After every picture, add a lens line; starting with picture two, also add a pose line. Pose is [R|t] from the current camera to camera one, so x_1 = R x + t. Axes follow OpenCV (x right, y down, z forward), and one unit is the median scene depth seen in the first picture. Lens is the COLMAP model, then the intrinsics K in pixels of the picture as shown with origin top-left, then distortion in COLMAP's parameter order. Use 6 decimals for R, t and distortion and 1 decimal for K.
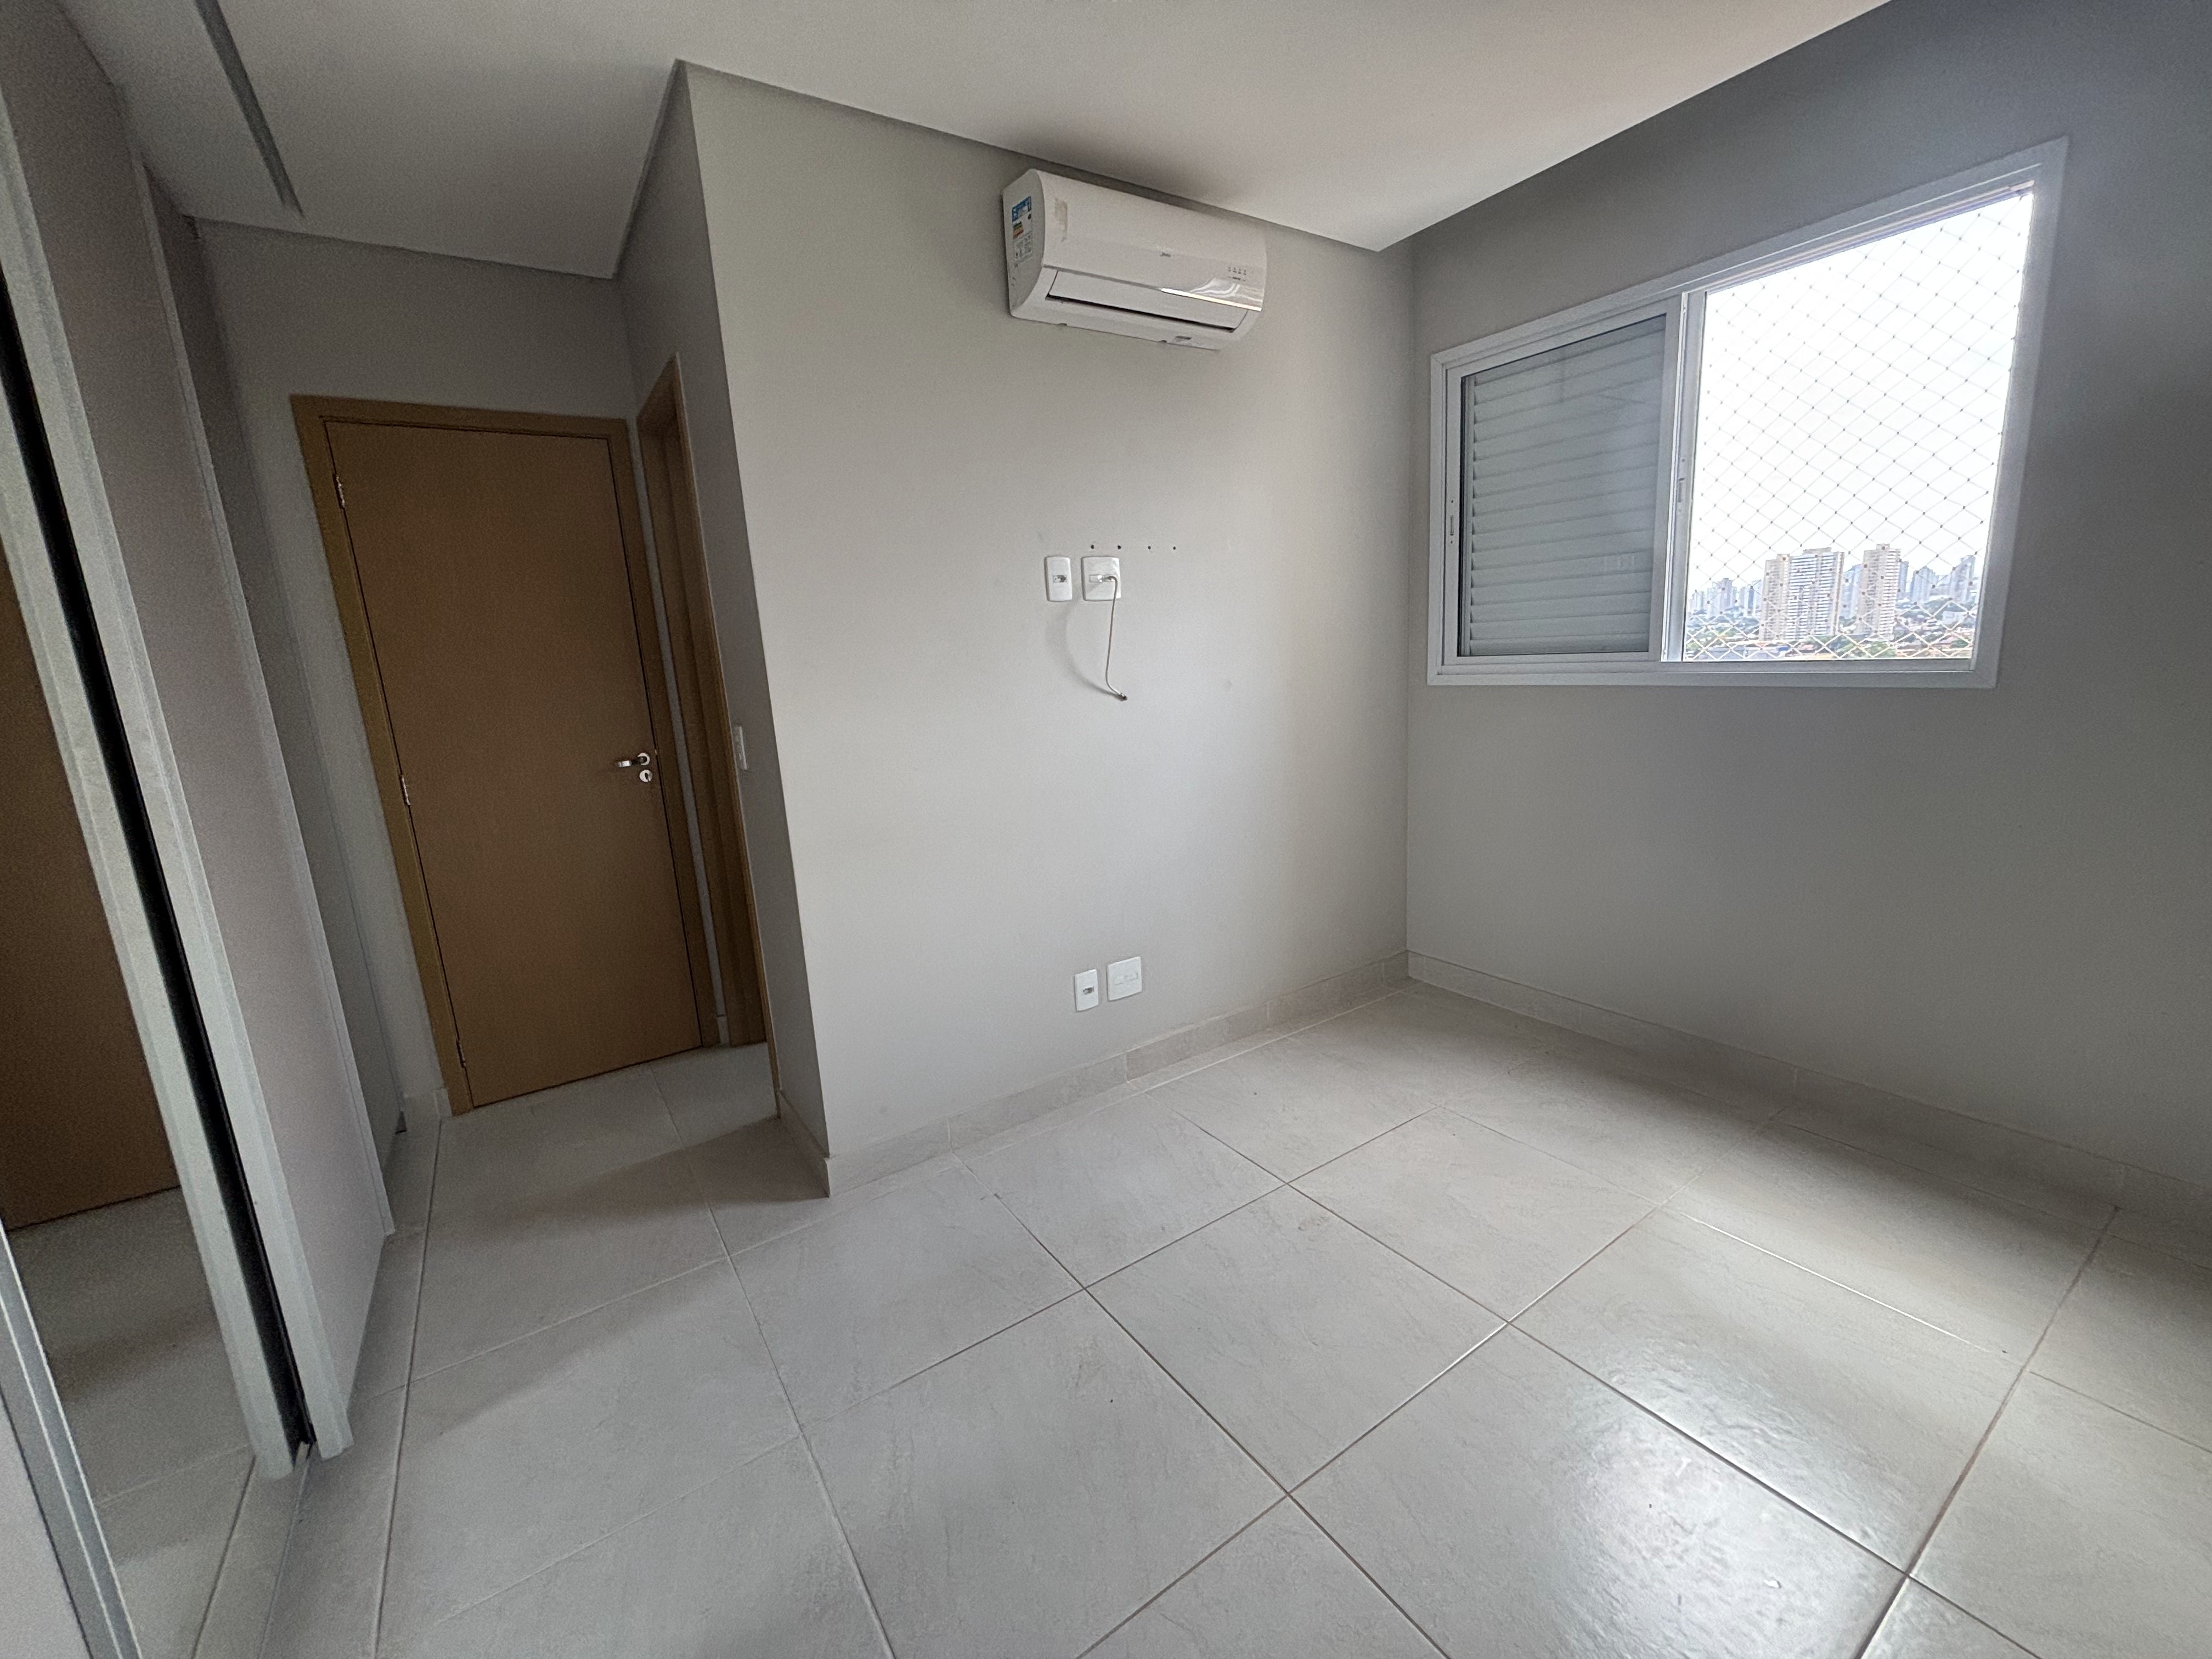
lens RADIAL K [[894.5, 0, 1101.3], [0, 894.5, 825.2], [0, 0, 1]] dist [0.002068, -0.000547]
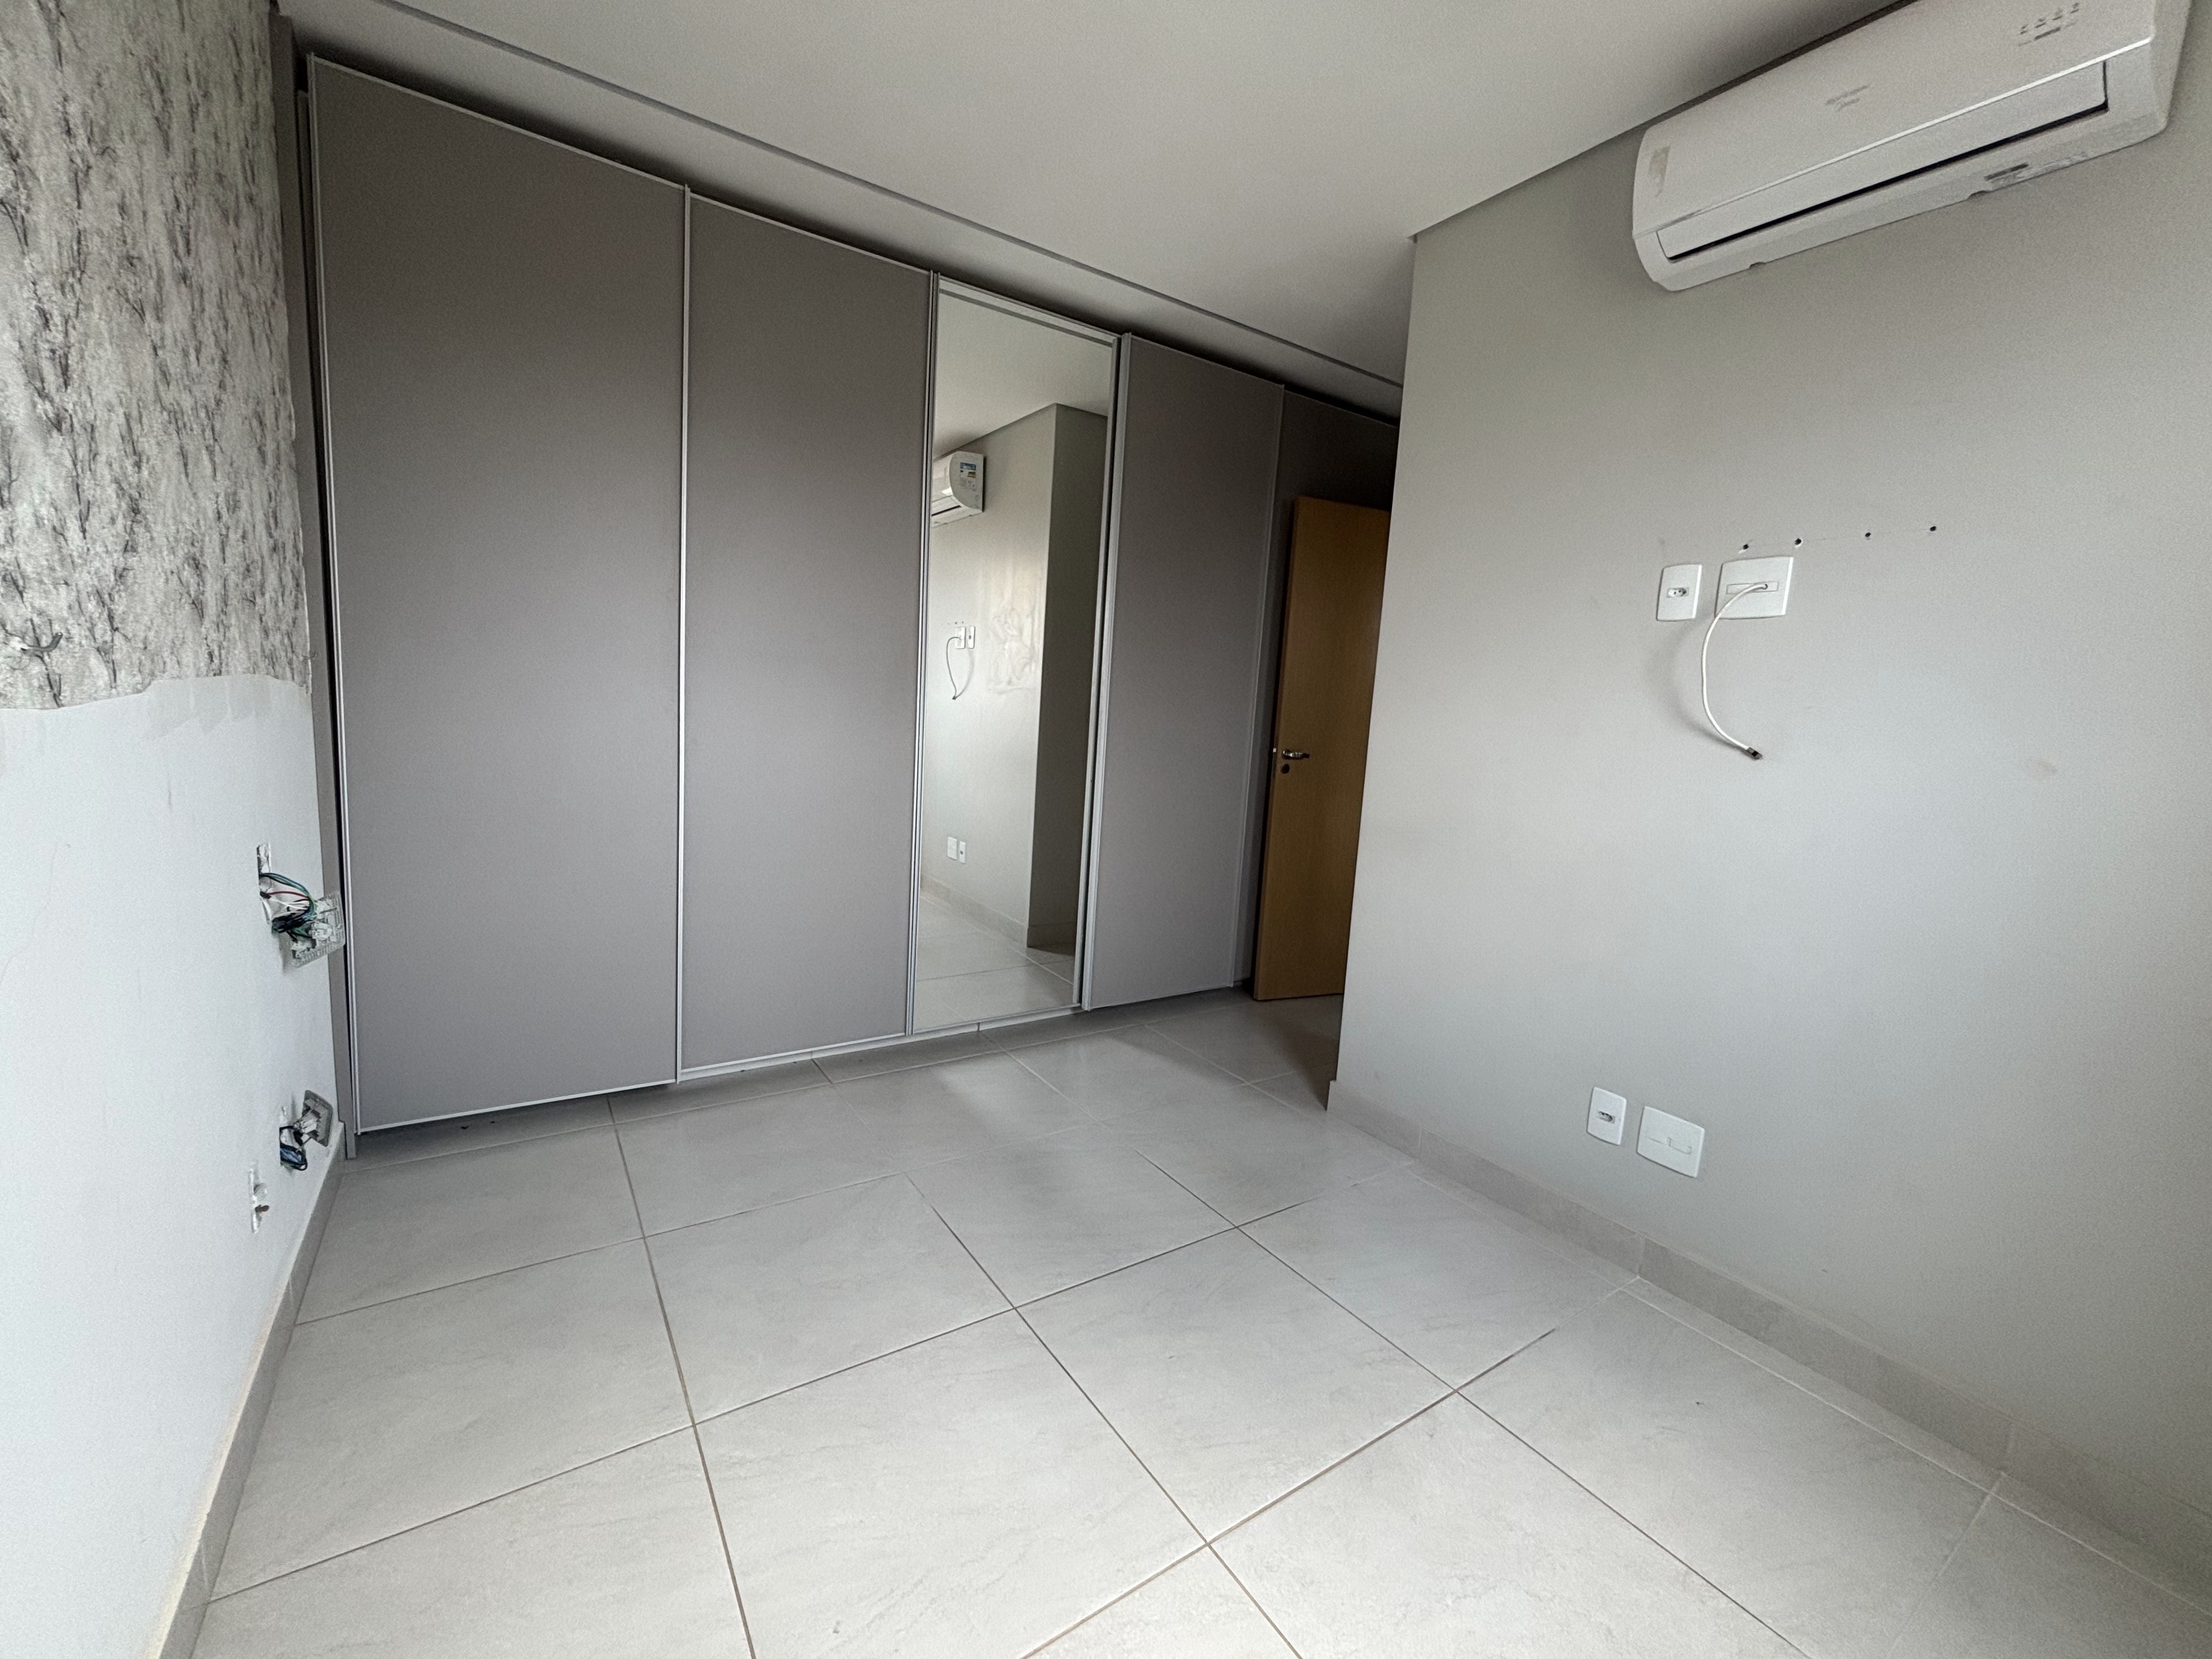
lens RADIAL K [[894.5, 0, 1101.3], [0, 894.5, 825.2], [0, 0, 1]] dist [0.002068, -0.000547]
pose [[-0.004168, 0.184010, -0.982915, 0.757323], [-0.259856, 0.948958, 0.178755, -0.086446], [0.965639, 0.256161, 0.043861, 0.509727]]
